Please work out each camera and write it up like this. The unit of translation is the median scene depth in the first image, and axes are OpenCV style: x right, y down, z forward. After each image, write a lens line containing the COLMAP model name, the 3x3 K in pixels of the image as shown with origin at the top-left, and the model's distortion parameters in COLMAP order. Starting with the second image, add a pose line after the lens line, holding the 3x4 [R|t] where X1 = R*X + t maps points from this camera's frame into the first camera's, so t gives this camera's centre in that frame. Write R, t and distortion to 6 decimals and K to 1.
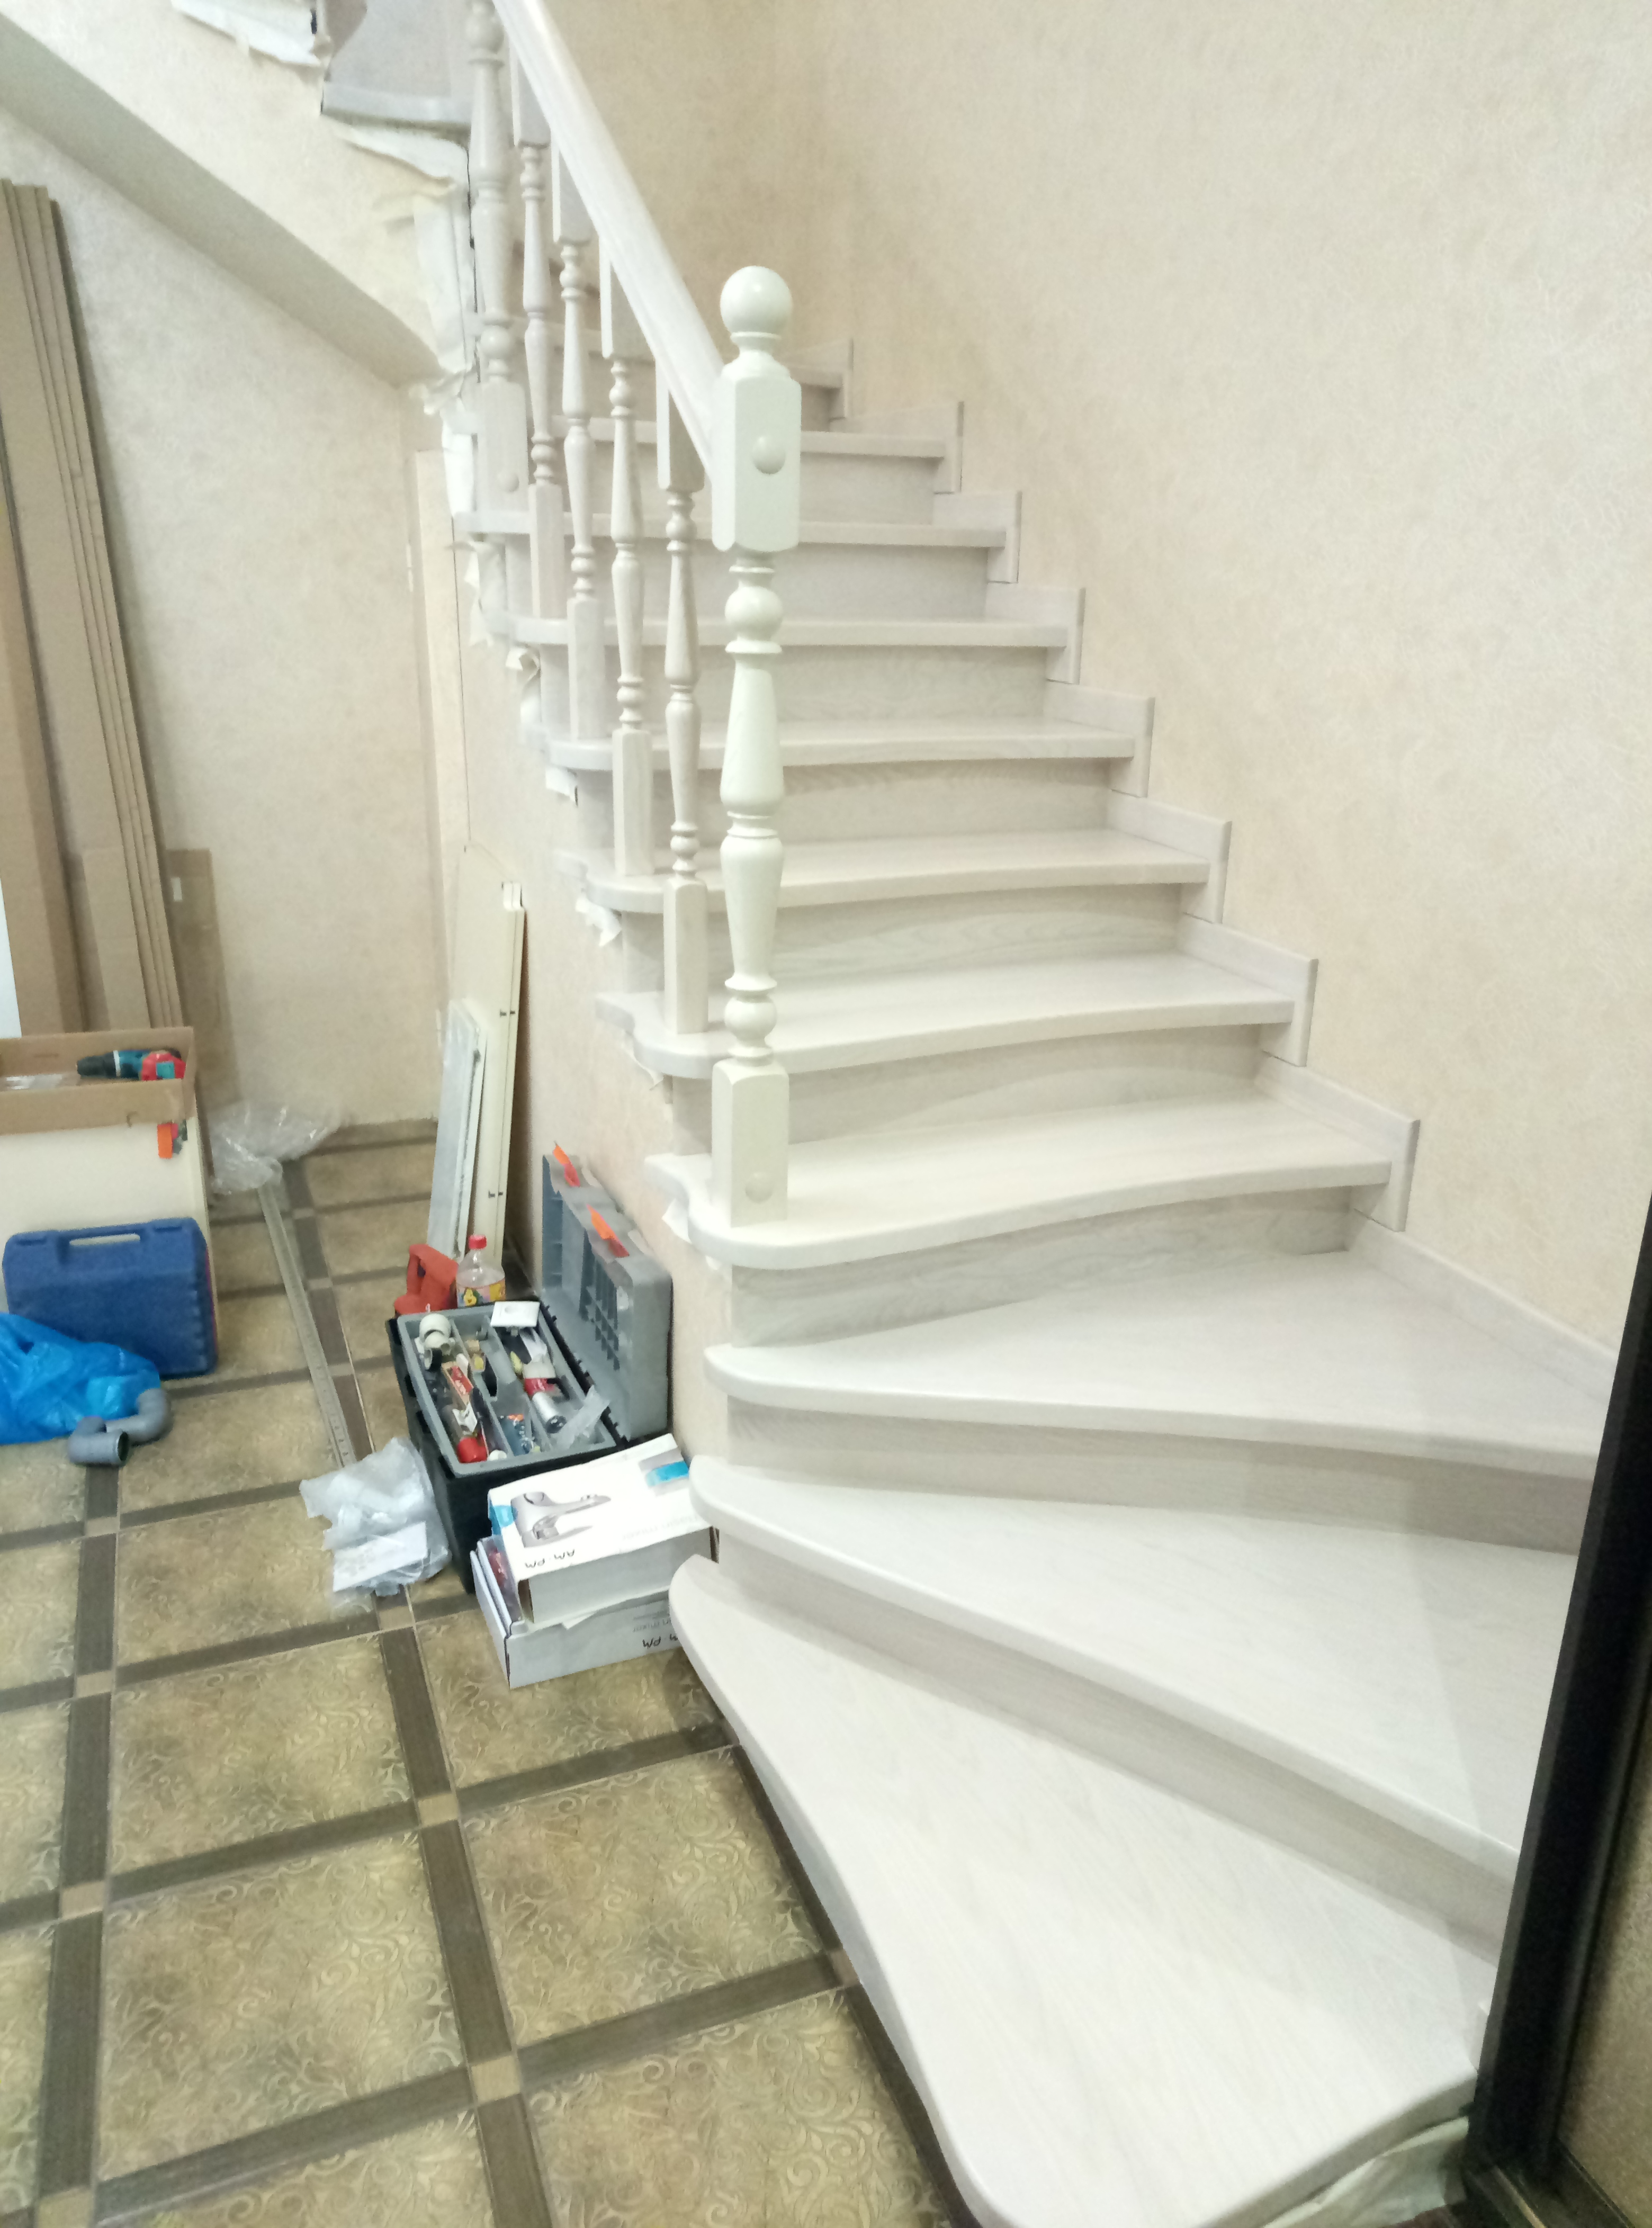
lens RADIAL K [[1634.3, 0, 823.3], [0, 1634.3, 1105.4], [0, 0, 1]] dist [0.024854, -0.008996]
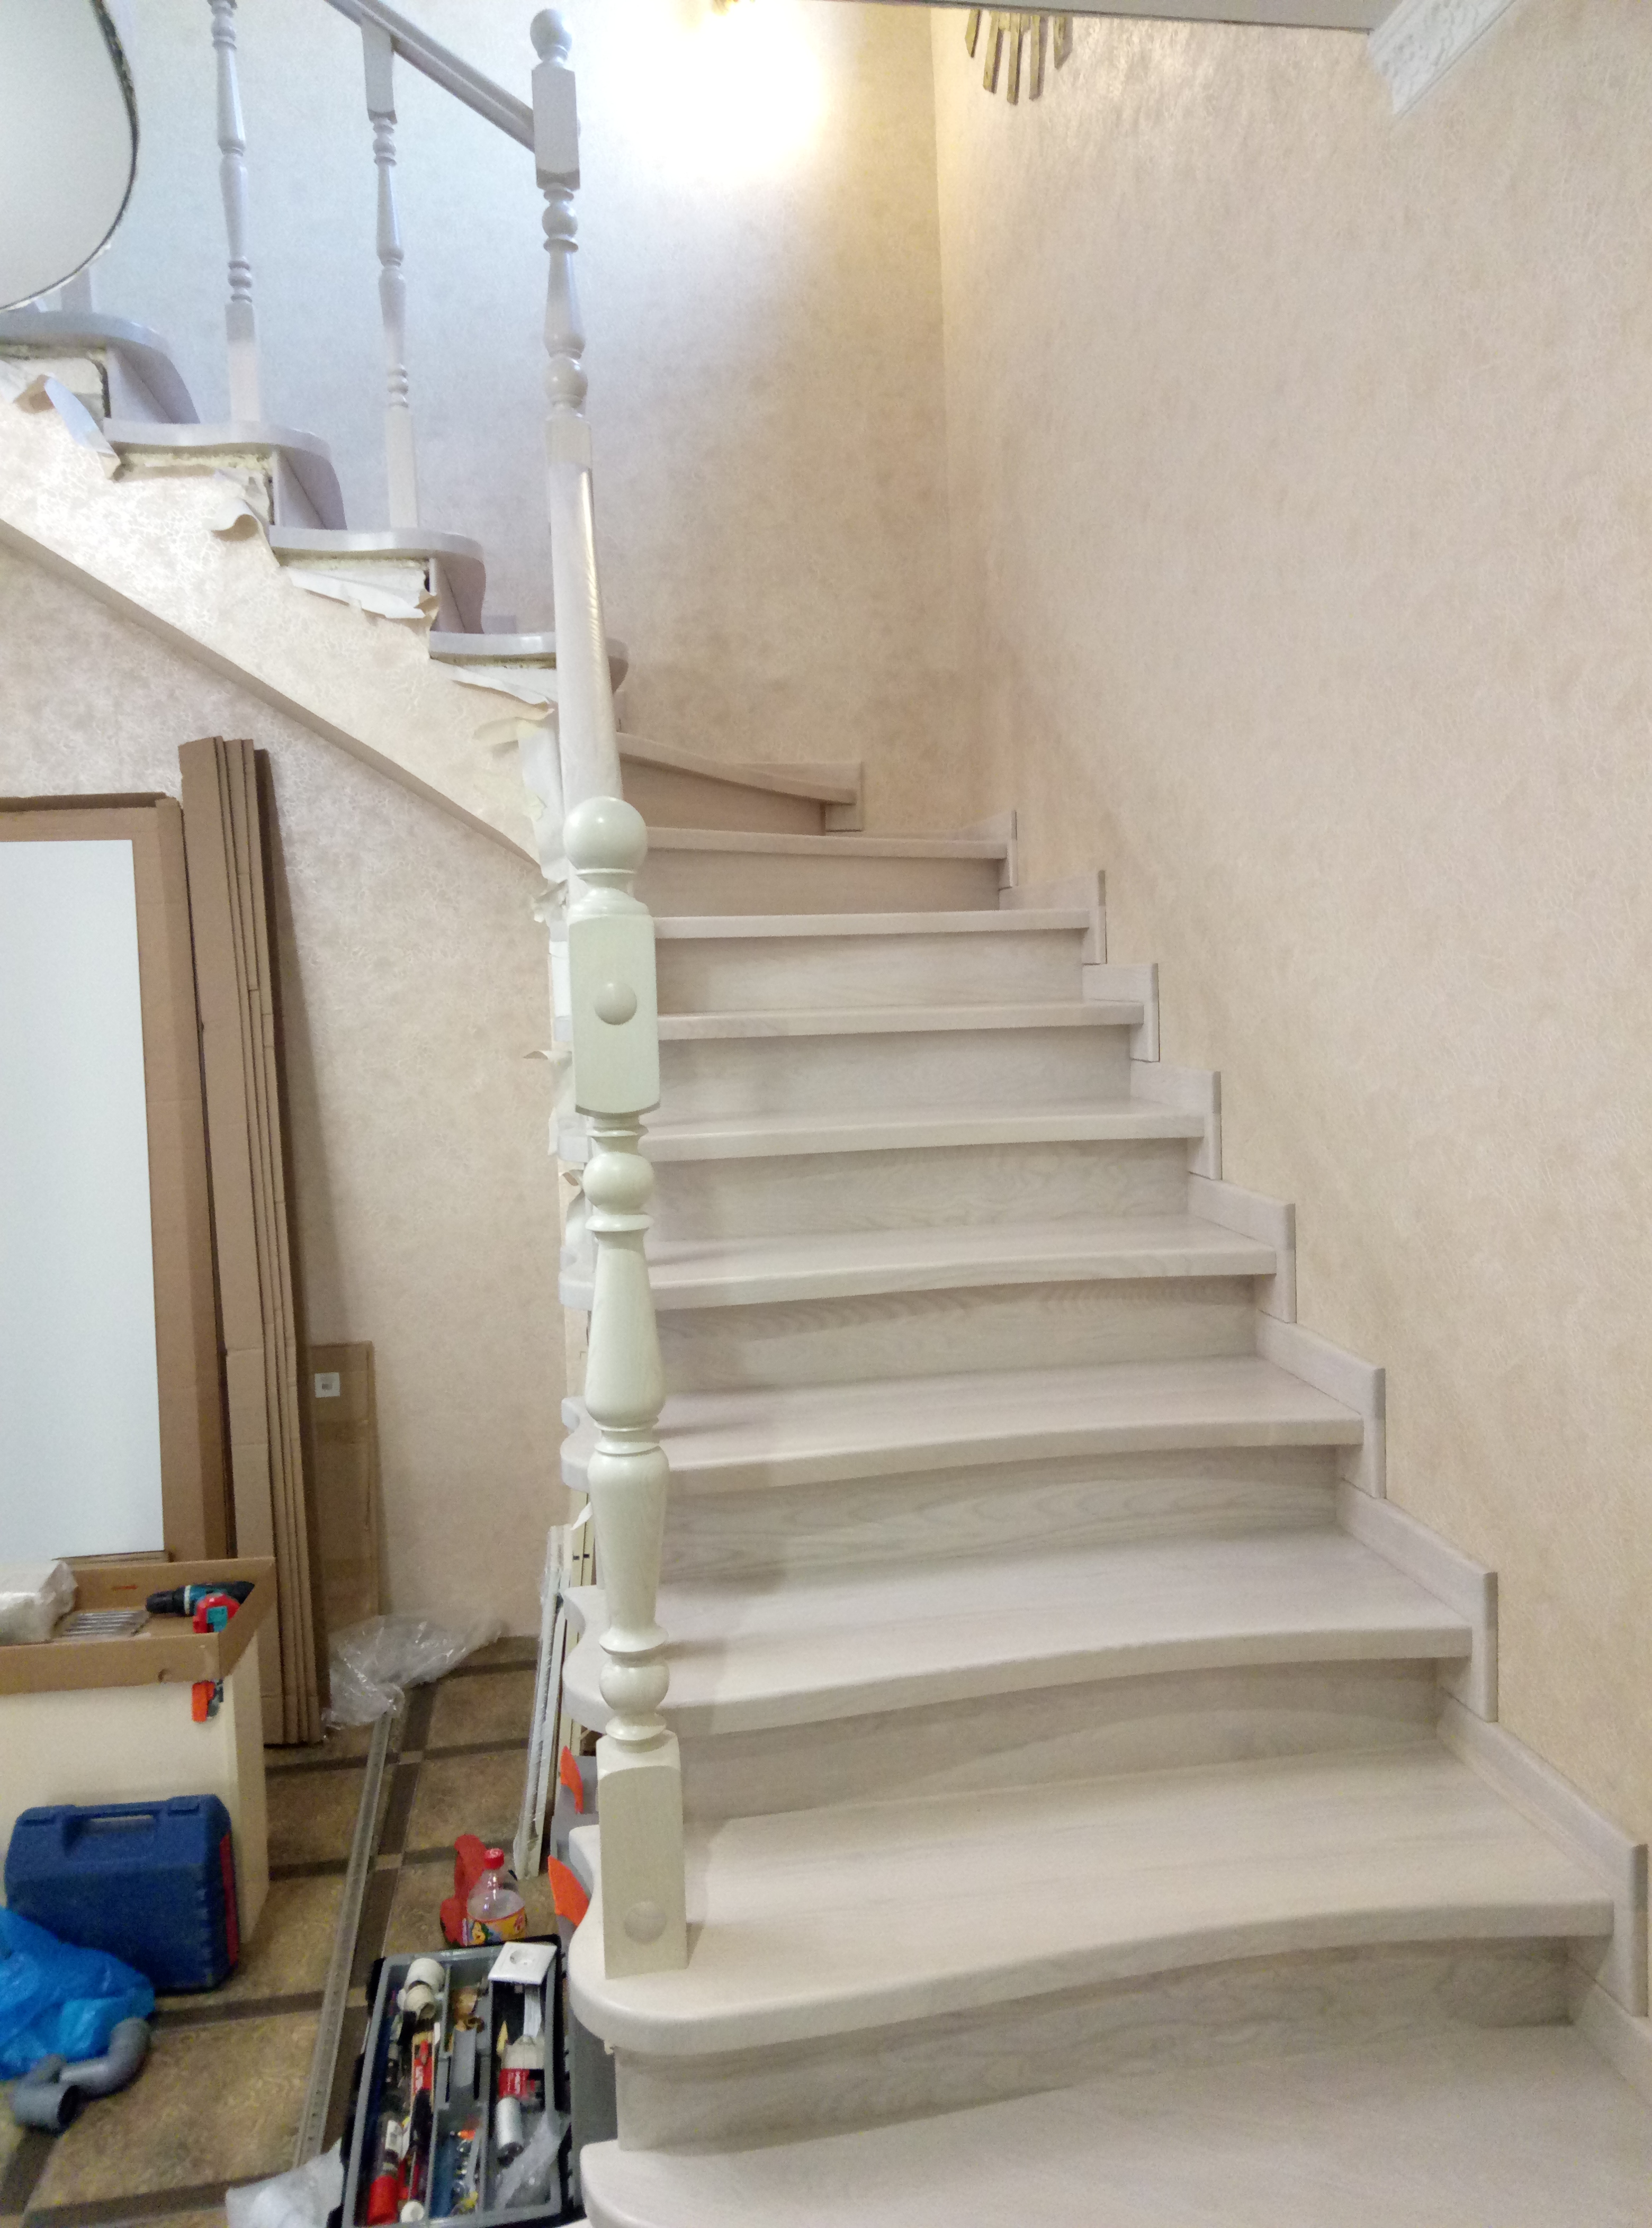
lens RADIAL K [[1634.3, 0, 823.3], [0, 1634.3, 1105.4], [0, 0, 1]] dist [0.024854, -0.008996]
pose [[0.973502, -0.032906, -0.226298, 0.153385], [-0.022797, 0.970697, -0.239222, -0.092150], [0.227539, 0.238042, 0.944226, 0.157555]]
